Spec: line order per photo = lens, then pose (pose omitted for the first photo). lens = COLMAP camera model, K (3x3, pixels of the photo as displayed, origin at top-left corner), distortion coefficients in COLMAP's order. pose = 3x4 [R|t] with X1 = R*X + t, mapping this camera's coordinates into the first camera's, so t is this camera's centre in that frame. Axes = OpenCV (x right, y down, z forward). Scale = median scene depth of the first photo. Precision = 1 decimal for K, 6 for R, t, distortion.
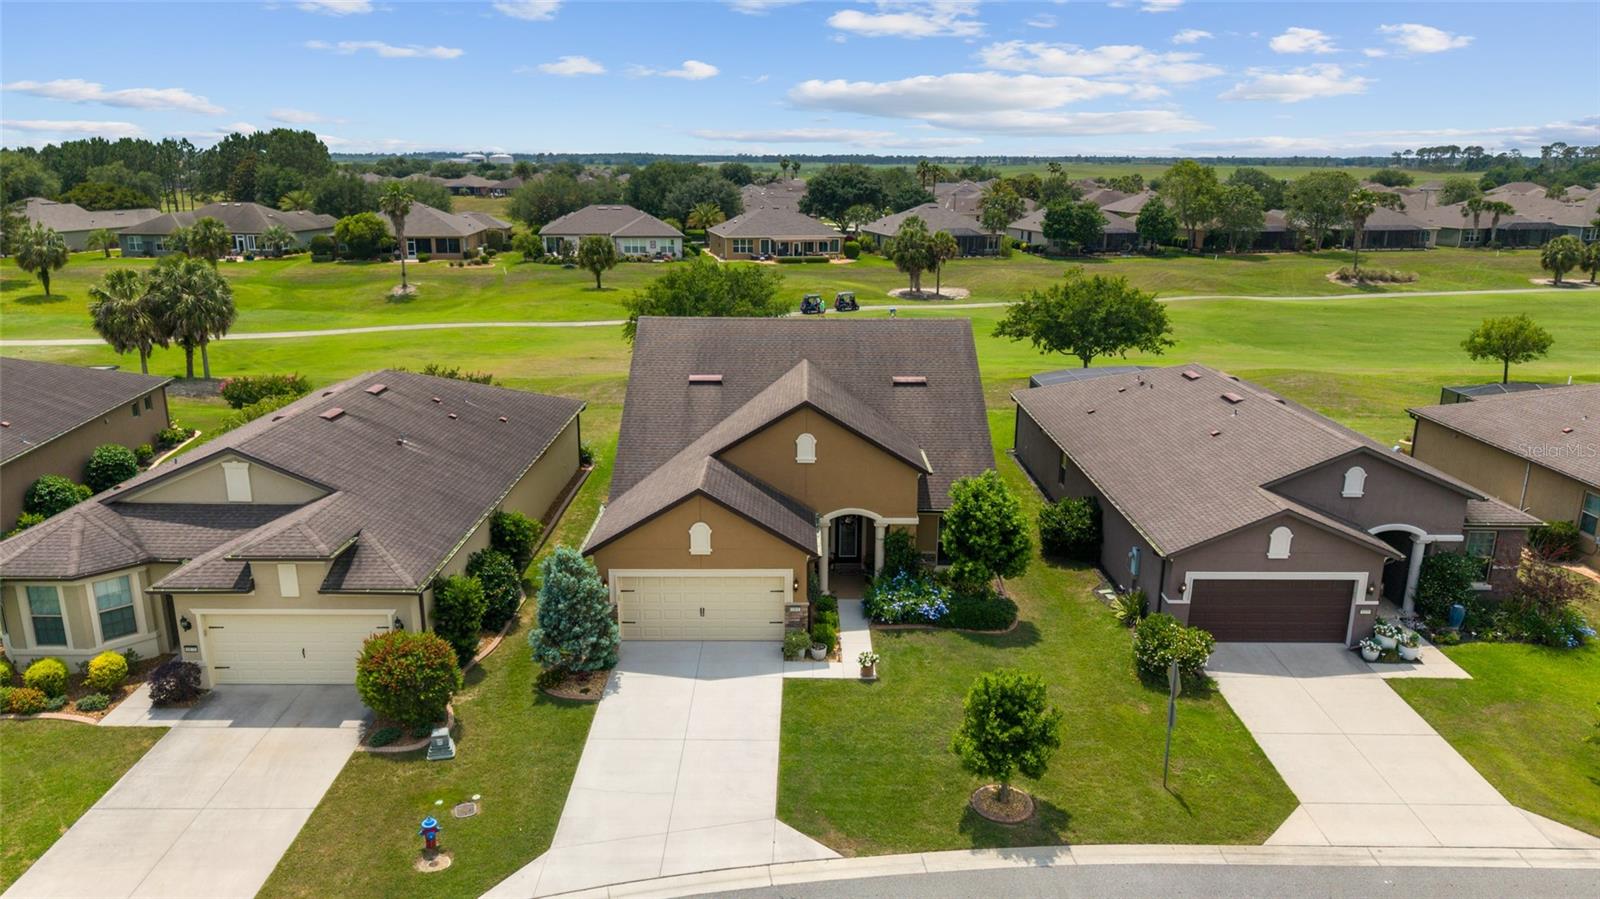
lens RADIAL K [[1062.4, 0, 799.8], [0, 1062.4, 448.7], [0, 0, 1]] dist [0.039011, -0.041896]
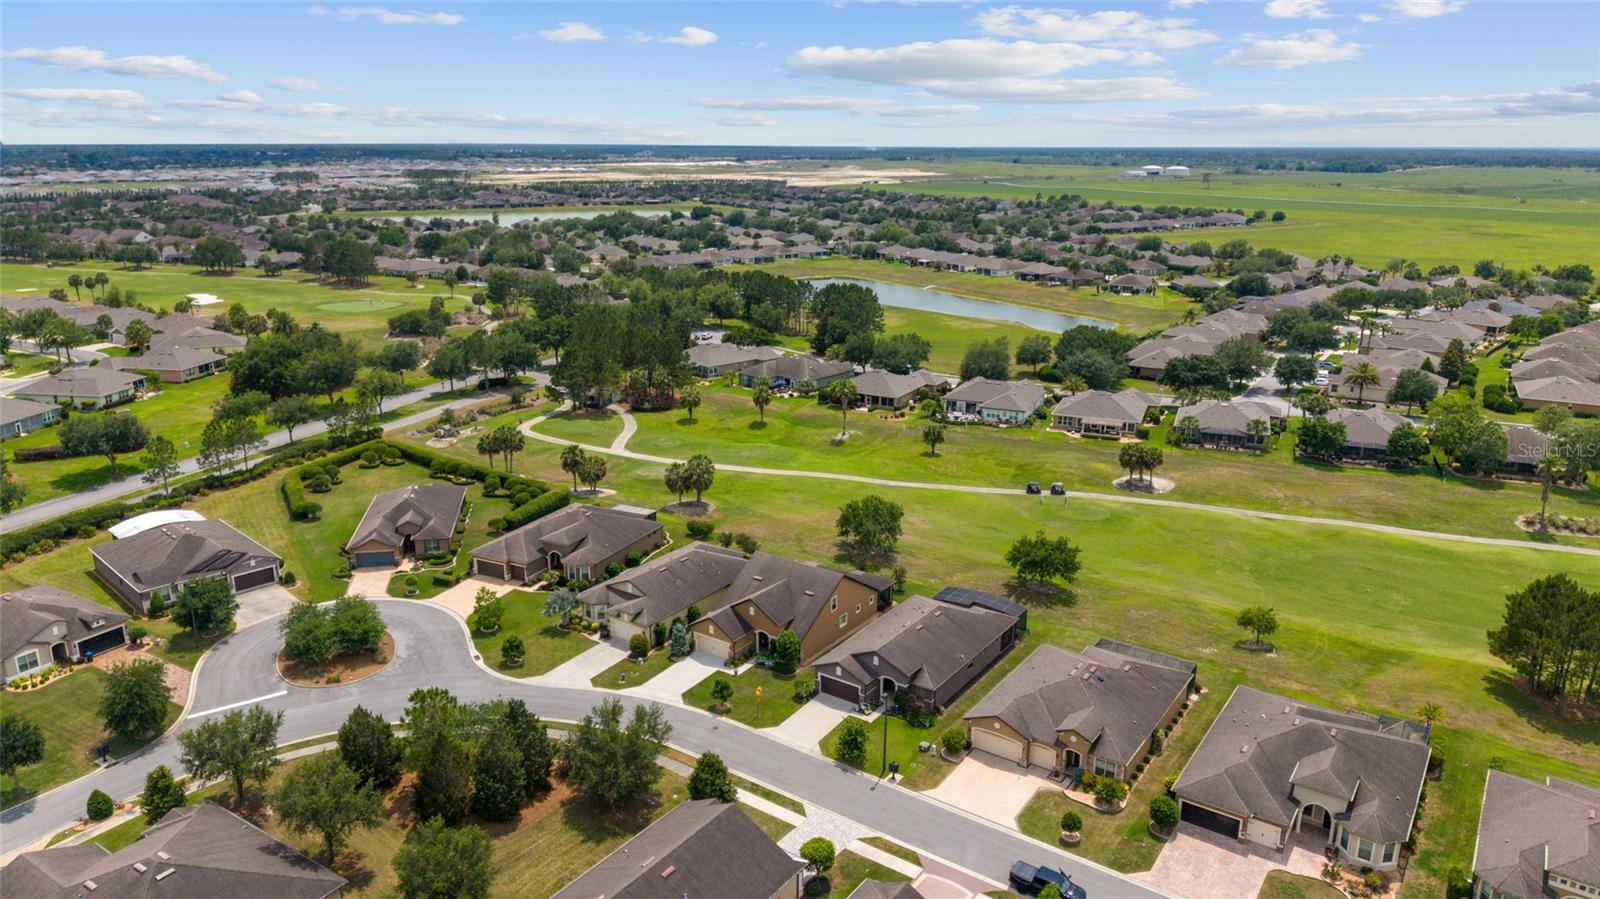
lens RADIAL K [[1062.4, 0, 803.7], [0, 1062.4, 440.9], [0, 0, 1]] dist [0.039011, -0.041896]
pose [[0.816665, 0.152050, -0.556722, 1.768826], [-0.150209, 0.987422, 0.049338, -0.662081], [0.557222, 0.043332, 0.829232, -1.635308]]
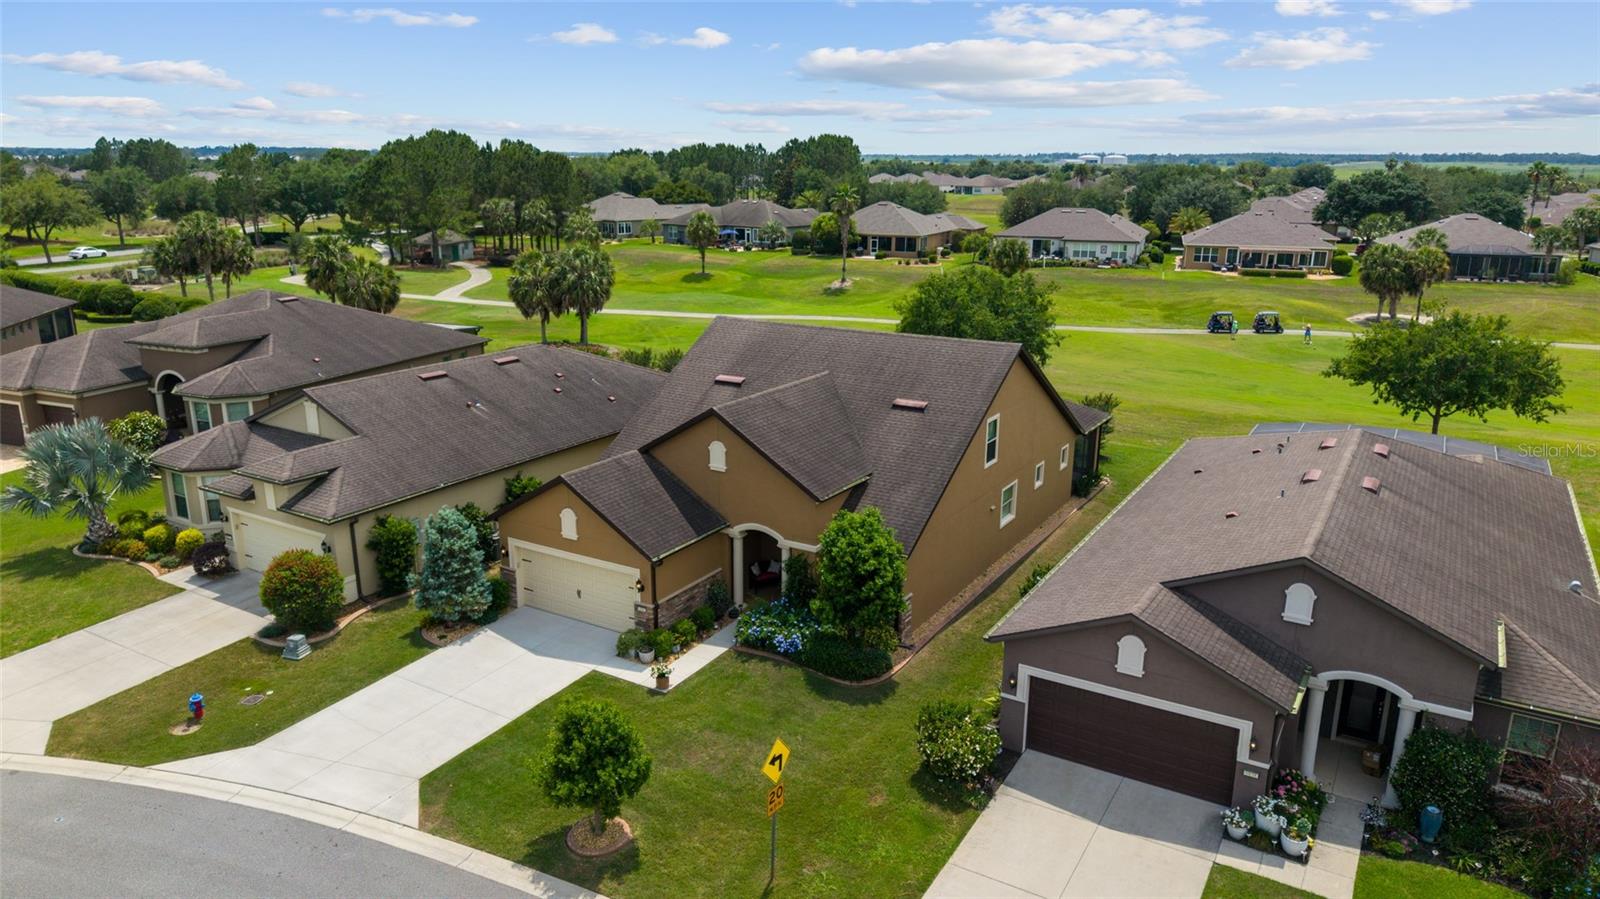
lens RADIAL K [[1062.4, 0, 803.4], [0, 1062.4, 463.5], [0, 0, 1]] dist [0.039011, -0.041896]
pose [[0.853796, 0.142338, -0.500772, 0.491540], [-0.136064, 0.989474, 0.049262, -0.045729], [0.502513, 0.026078, 0.864176, 0.156912]]
